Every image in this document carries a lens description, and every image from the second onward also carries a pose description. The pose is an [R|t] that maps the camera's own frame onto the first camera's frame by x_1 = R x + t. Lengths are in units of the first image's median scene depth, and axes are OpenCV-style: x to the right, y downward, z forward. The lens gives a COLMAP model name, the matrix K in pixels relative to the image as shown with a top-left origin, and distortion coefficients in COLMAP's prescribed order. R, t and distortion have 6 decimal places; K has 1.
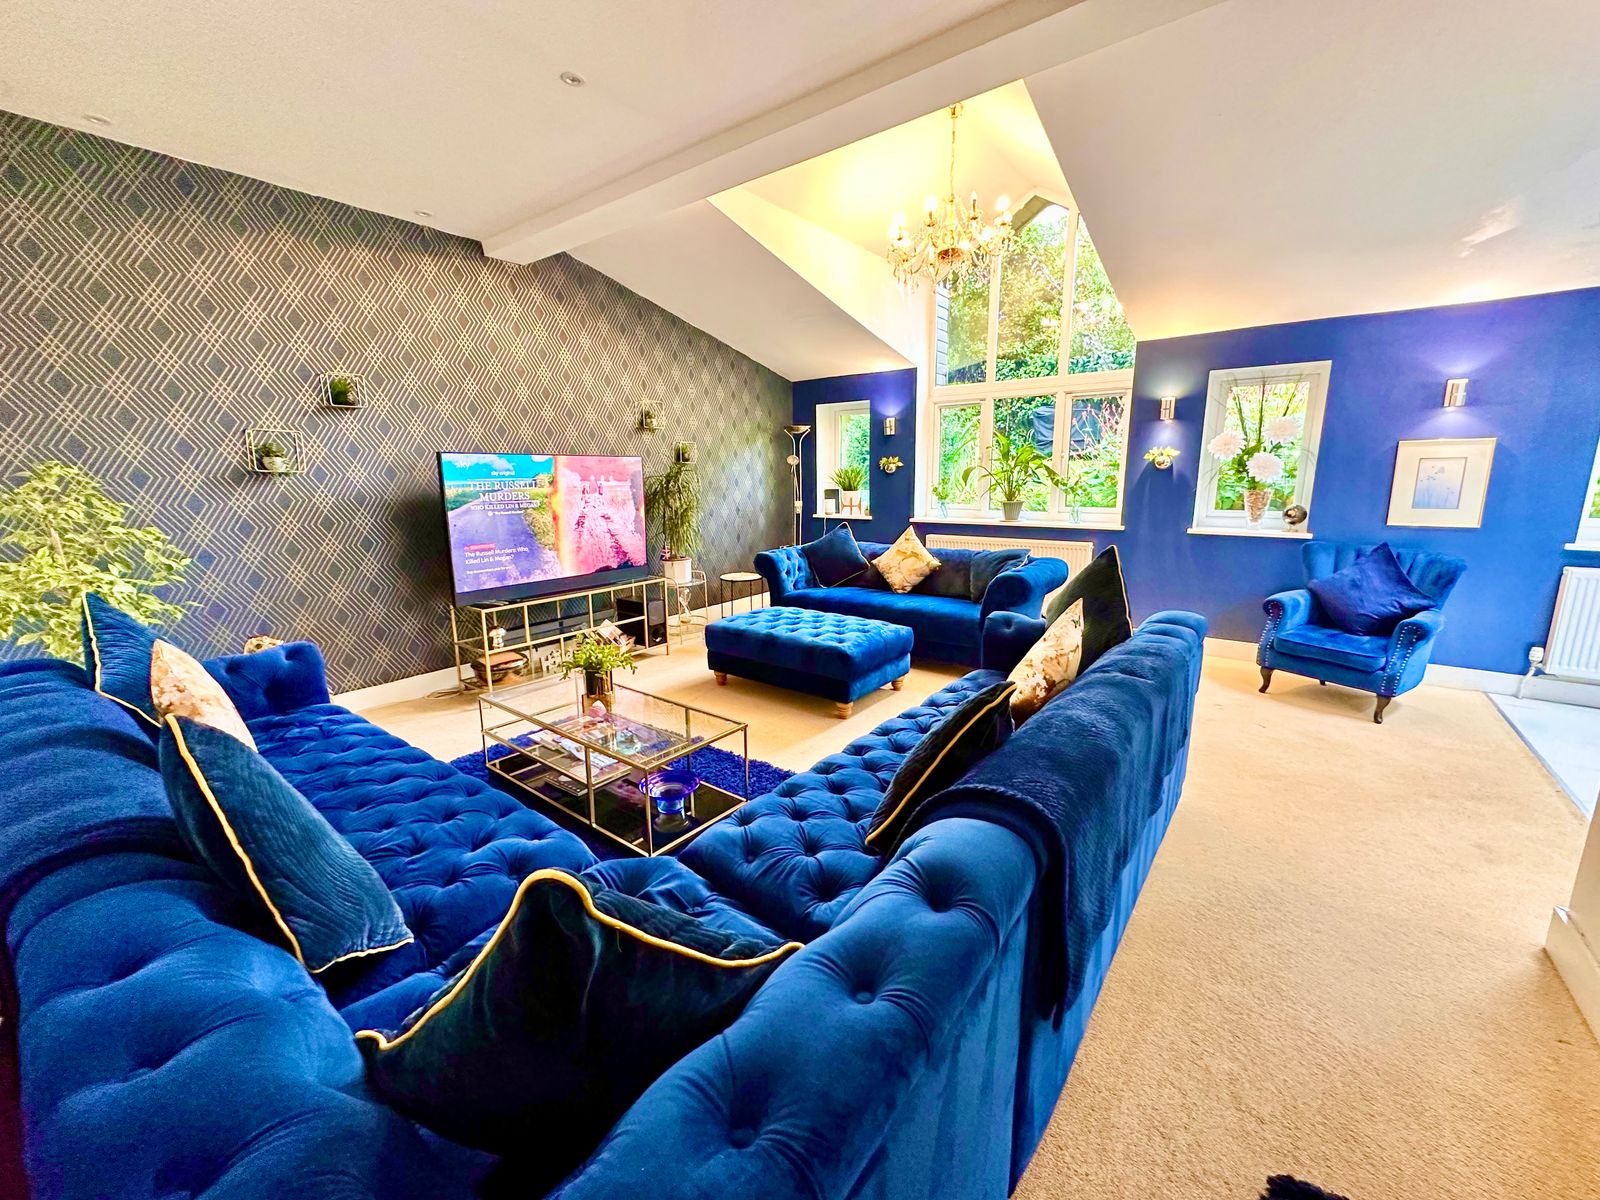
lens RADIAL K [[635.8, 0, 795.1], [0, 635.8, 595.7], [0, 0, 1]] dist [-0.000515, -0.000029]
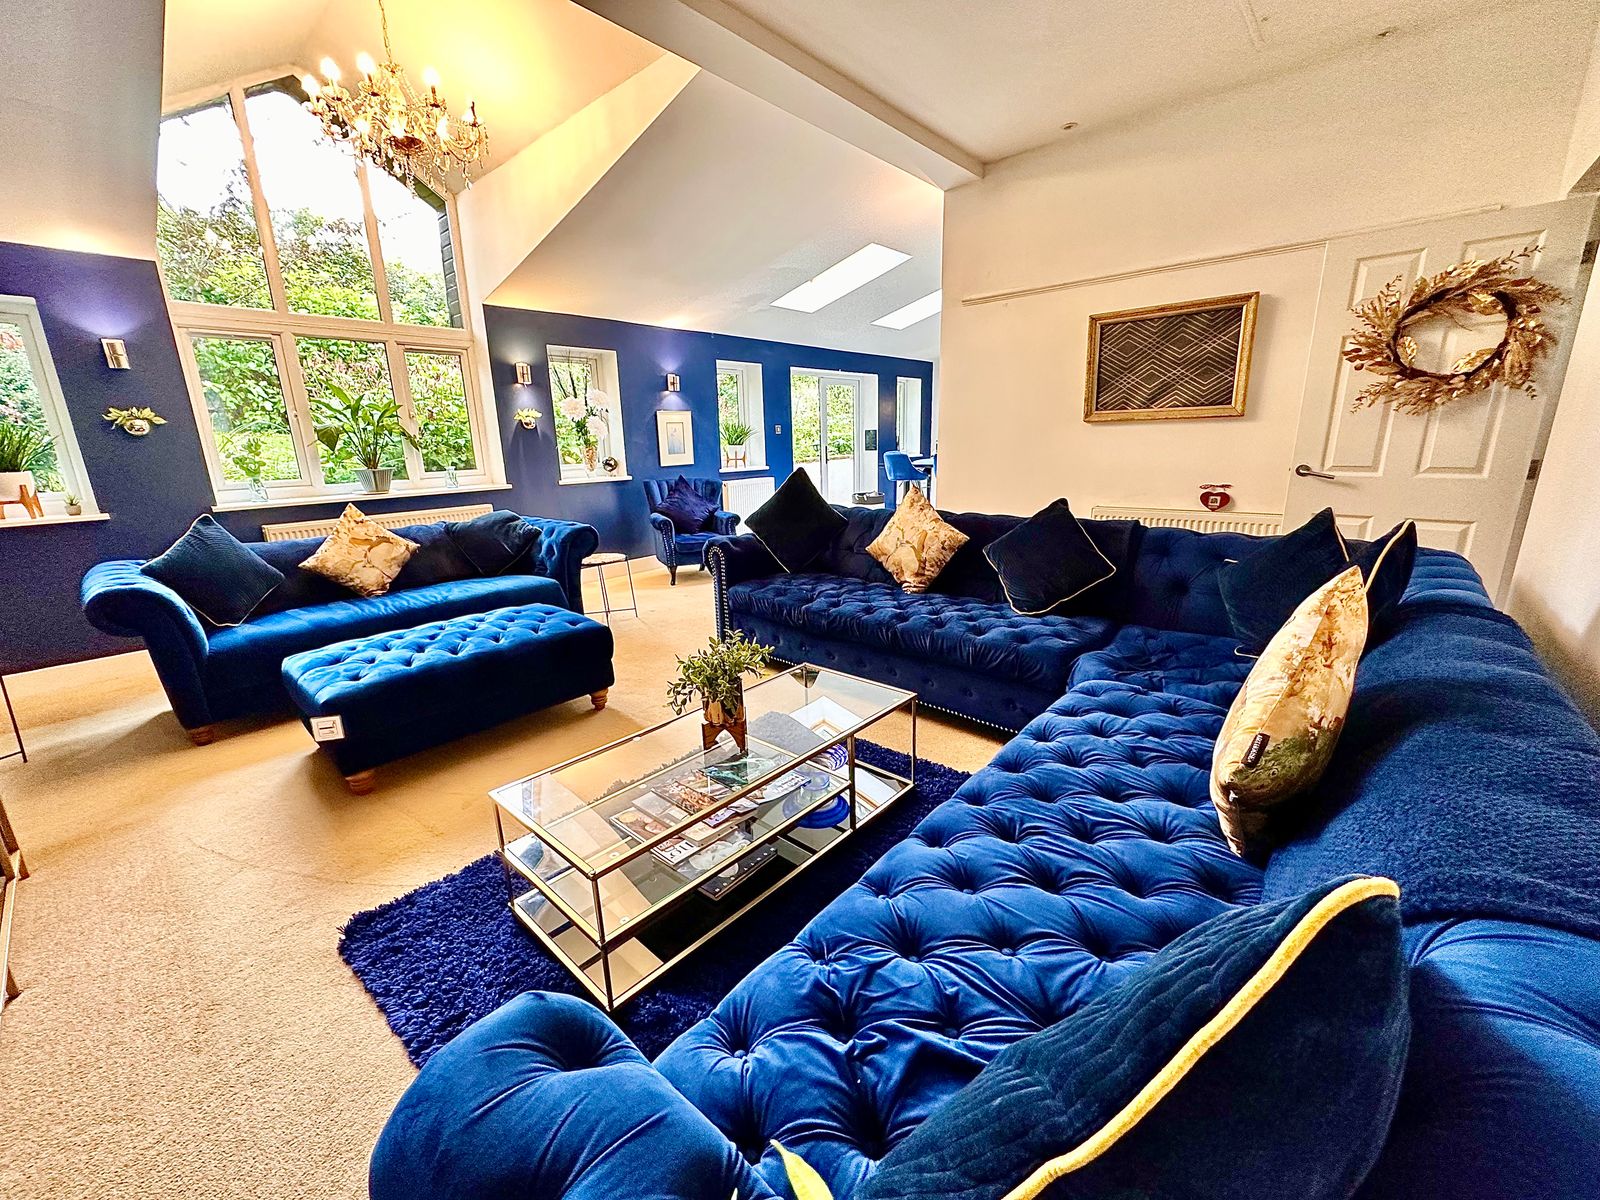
lens RADIAL K [[635.8, 0, 797.0], [0, 635.8, 595.9], [0, 0, 1]] dist [-0.000515, -0.000029]
pose [[0.059538, -0.230179, 0.971325, -0.544650], [0.219296, 0.952296, 0.212228, -0.056090], [-0.973840, 0.200372, 0.107176, 0.490966]]
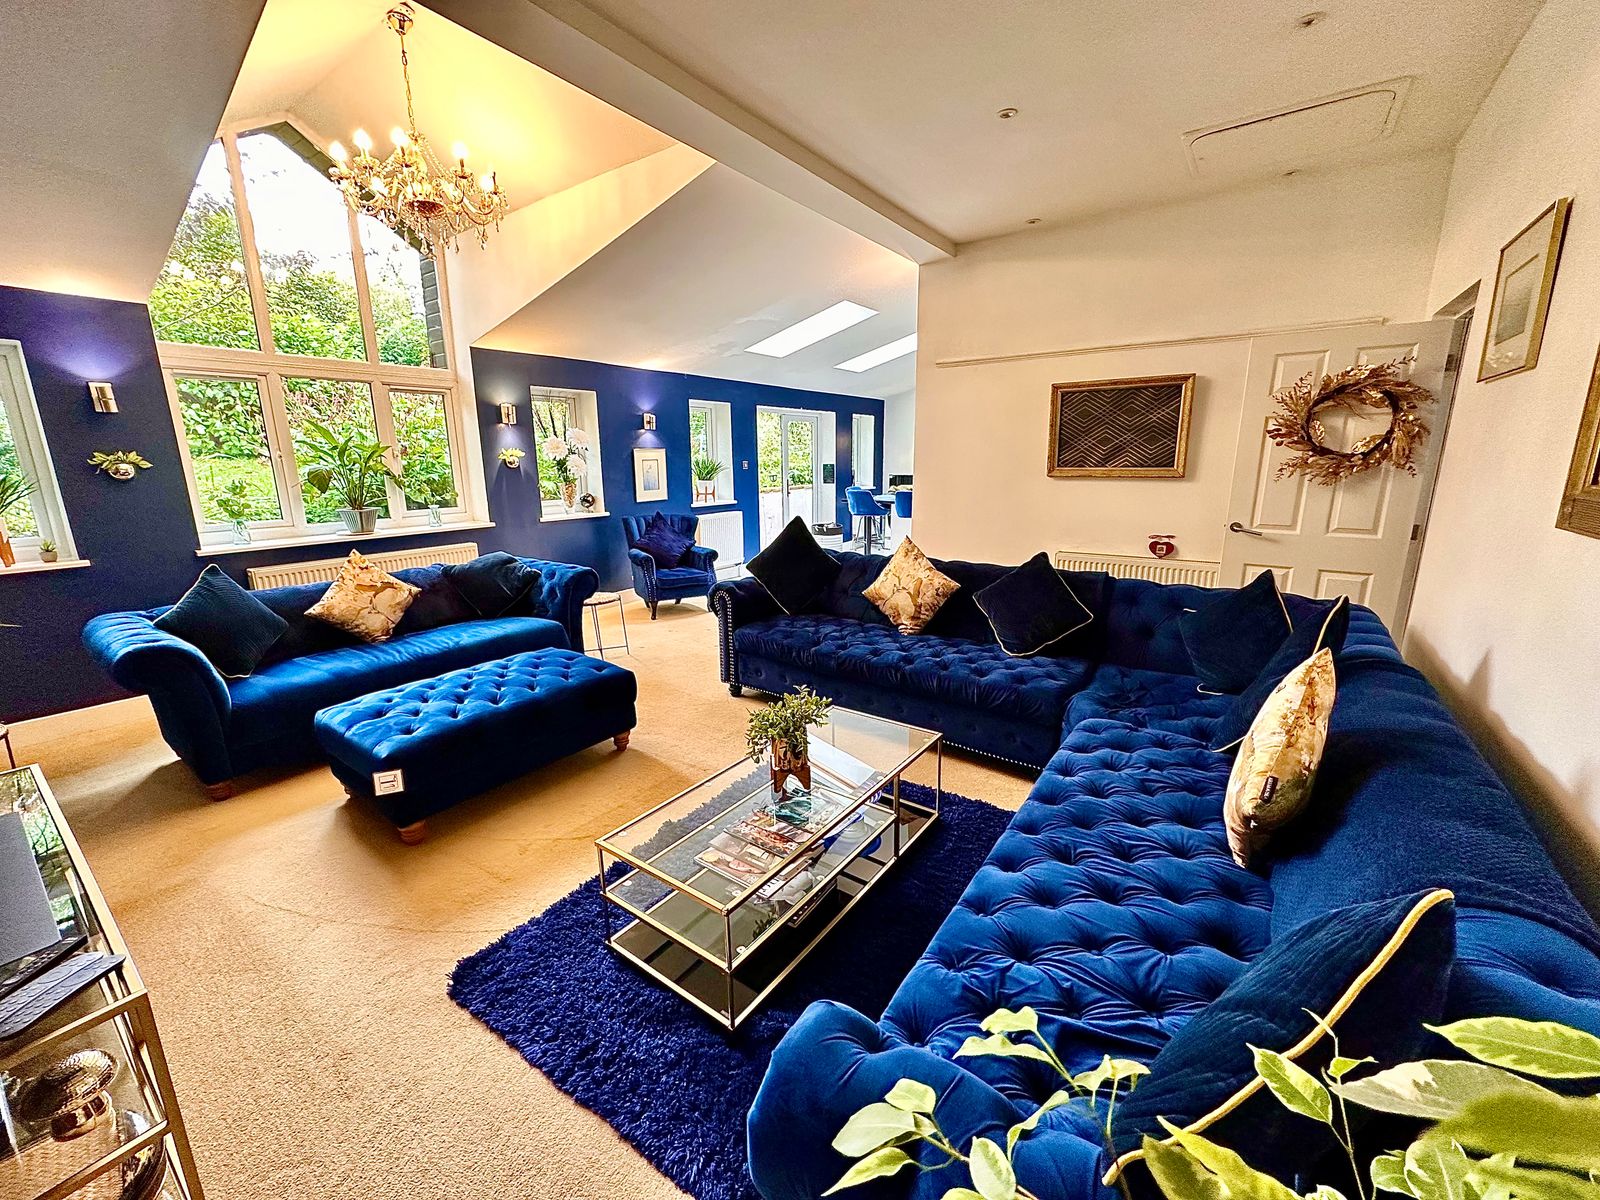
lens RADIAL K [[635.8, 0, 797.1], [0, 635.8, 595.9], [0, 0, 1]] dist [-0.000515, -0.000029]
pose [[-0.041708, -0.201482, 0.978604, -0.593480], [0.205212, 0.956847, 0.205749, -0.112315], [-0.977829, 0.209402, 0.001438, 0.561603]]
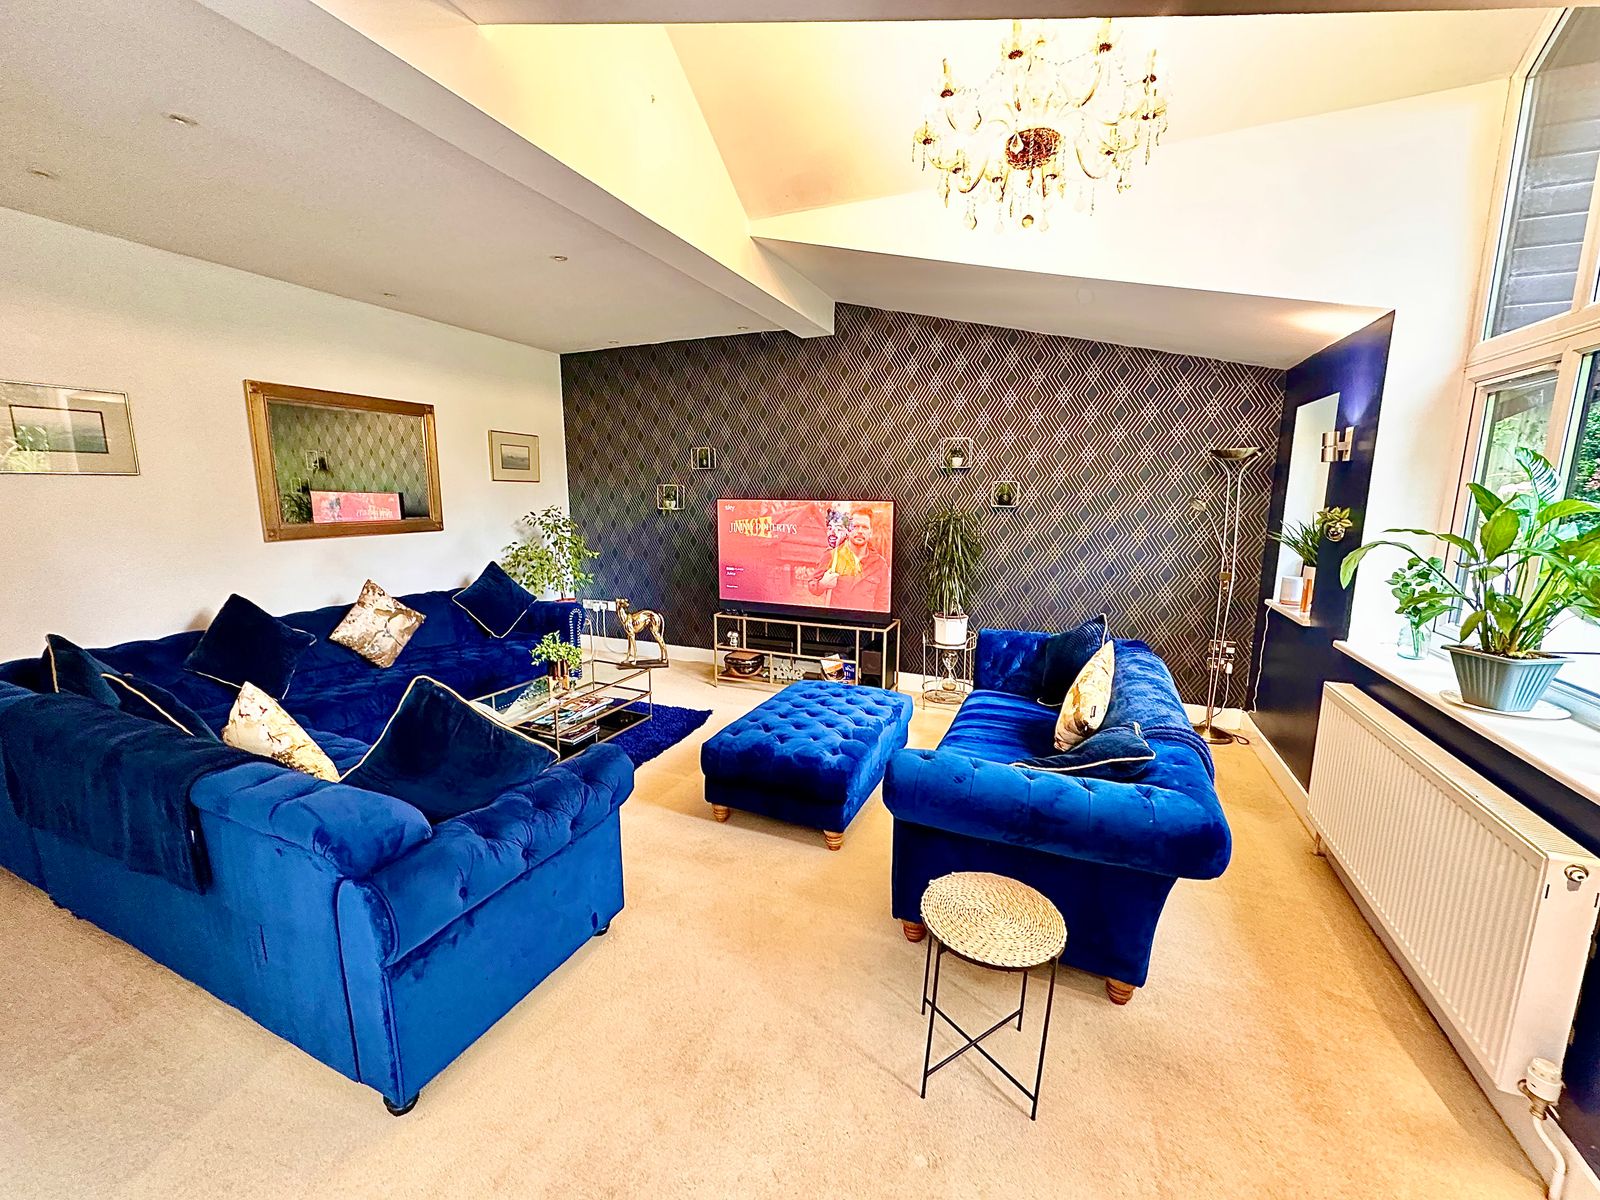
lens RADIAL K [[635.8, 0, 800.1], [0, 635.8, 598.7], [0, 0, 1]] dist [-0.000515, -0.000029]
pose [[0.264193, 0.178622, -0.947785, 0.666573], [-0.191453, 0.972857, 0.129980, -0.177082], [0.945277, 0.147116, 0.291219, 0.637087]]
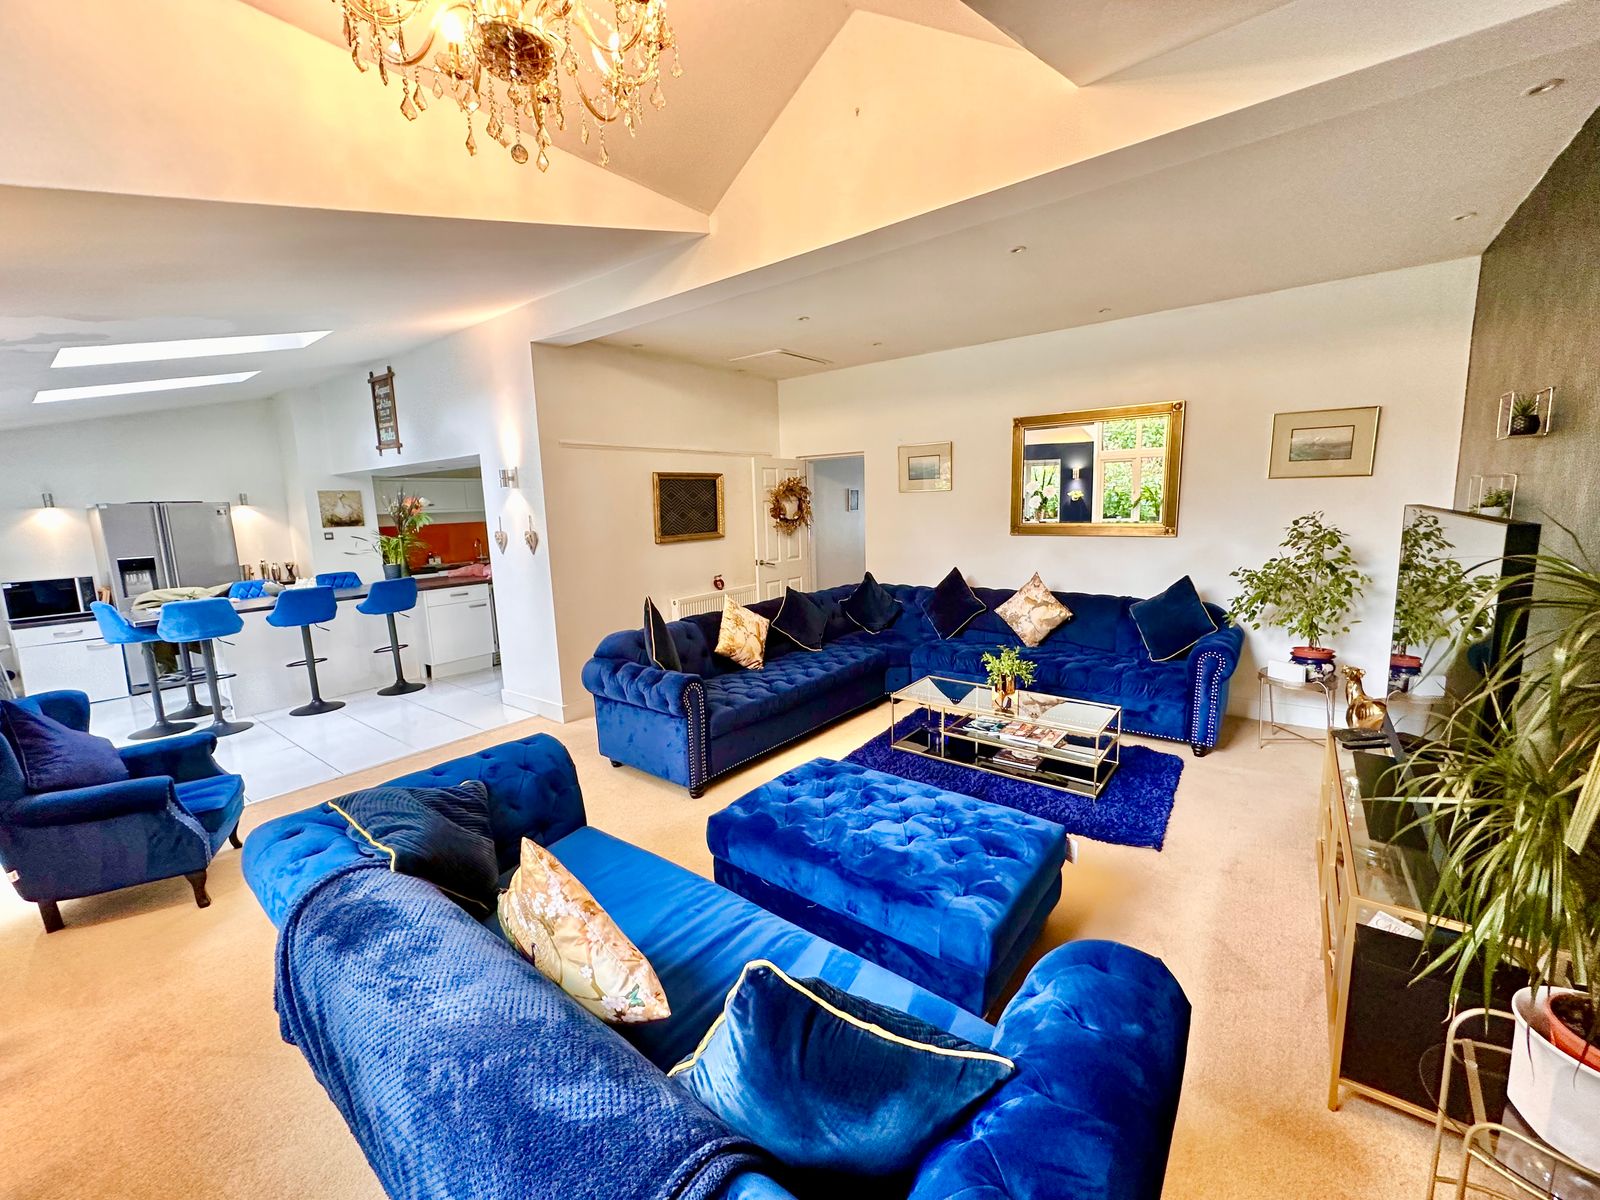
lens RADIAL K [[635.8, 0, 797.0], [0, 635.8, 598.4], [0, 0, 1]] dist [-0.000515, -0.000029]
pose [[-0.998811, 0.047648, -0.010263, 0.083295], [0.041357, 0.939929, 0.338855, -0.301666], [0.025793, 0.338027, -0.940783, 1.300854]]
